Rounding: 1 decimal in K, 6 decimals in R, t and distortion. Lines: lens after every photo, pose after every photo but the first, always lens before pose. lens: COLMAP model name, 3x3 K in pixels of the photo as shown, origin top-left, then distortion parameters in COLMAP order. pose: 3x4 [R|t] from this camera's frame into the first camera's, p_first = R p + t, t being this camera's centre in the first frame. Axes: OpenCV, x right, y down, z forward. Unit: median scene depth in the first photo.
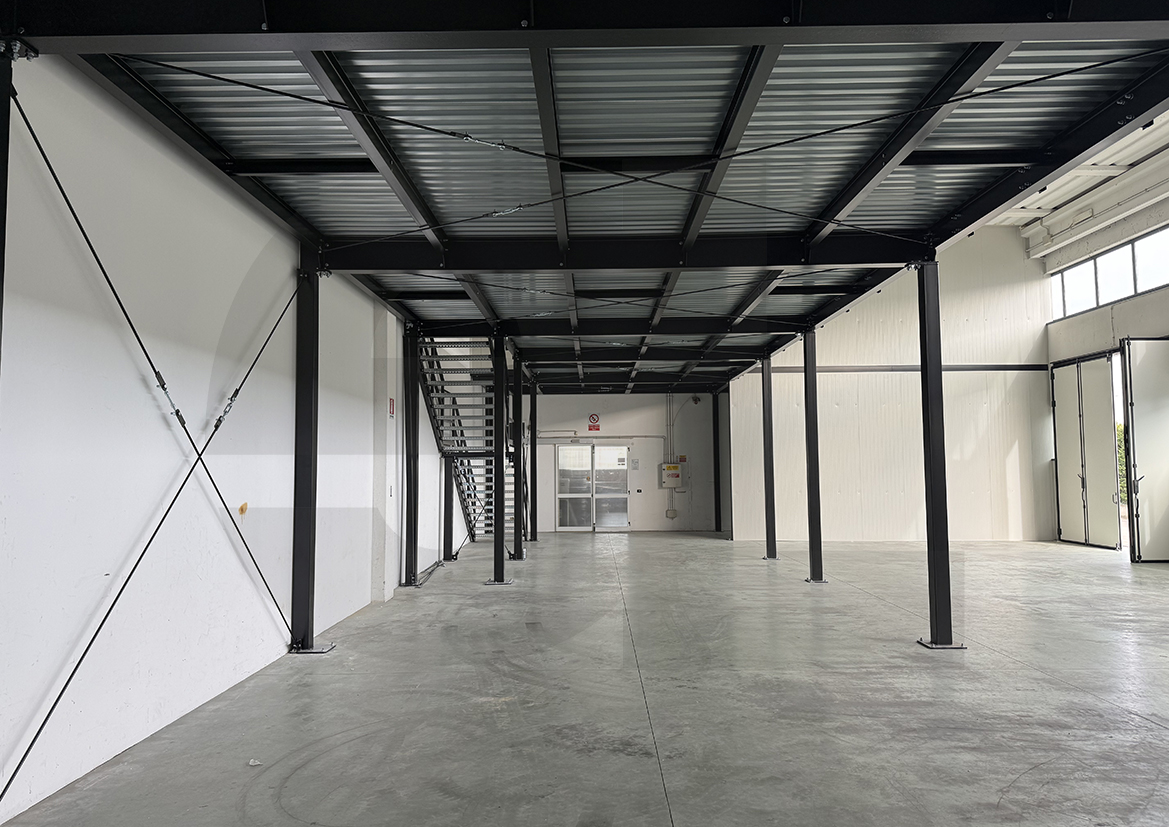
lens RADIAL K [[835.8, 0, 580.6], [0, 835.8, 397.6], [0, 0, 1]] dist [0.070793, -0.073394]
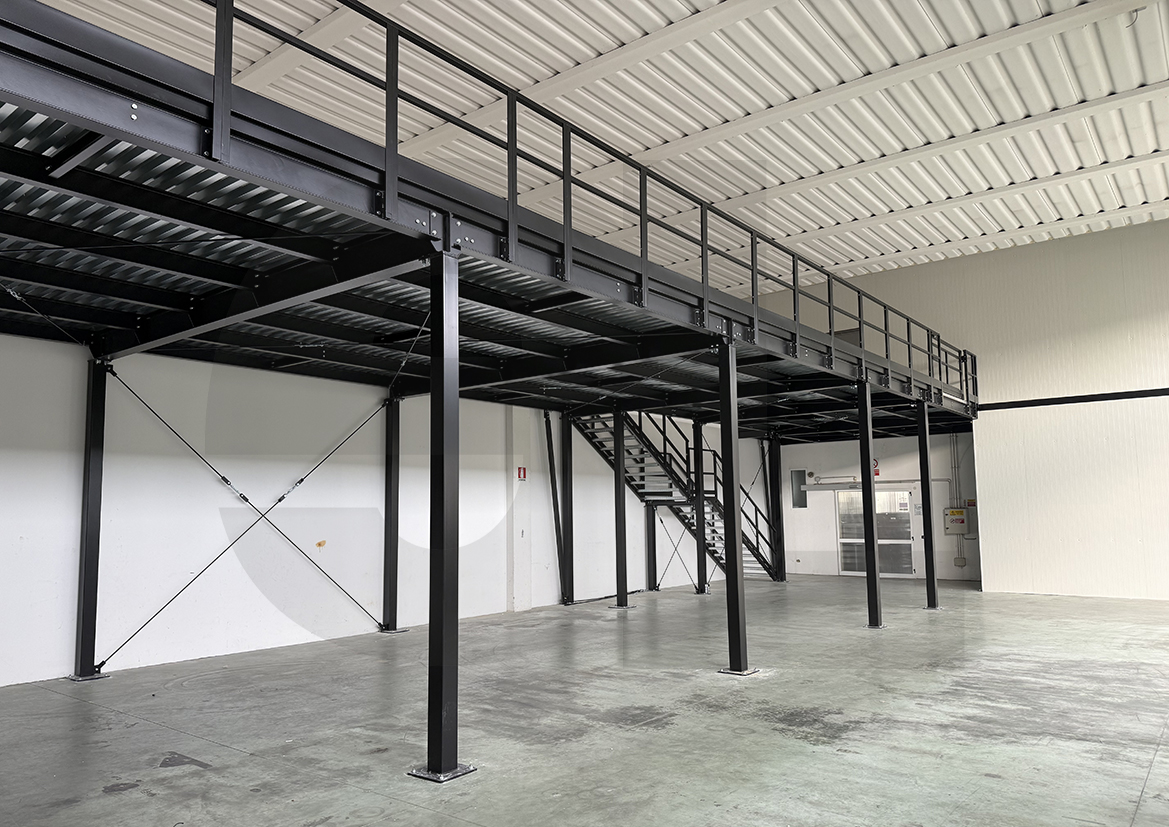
lens RADIAL K [[819.5, 0, 540.2], [0, 819.5, 438.4], [0, 0, 1]] dist [-0.001699, -0.004517]
pose [[0.769428, -0.063135, -0.635606, 0.339435], [0.058623, 0.997883, -0.028154, -0.000429], [0.636038, -0.015598, 0.771500, -0.001727]]
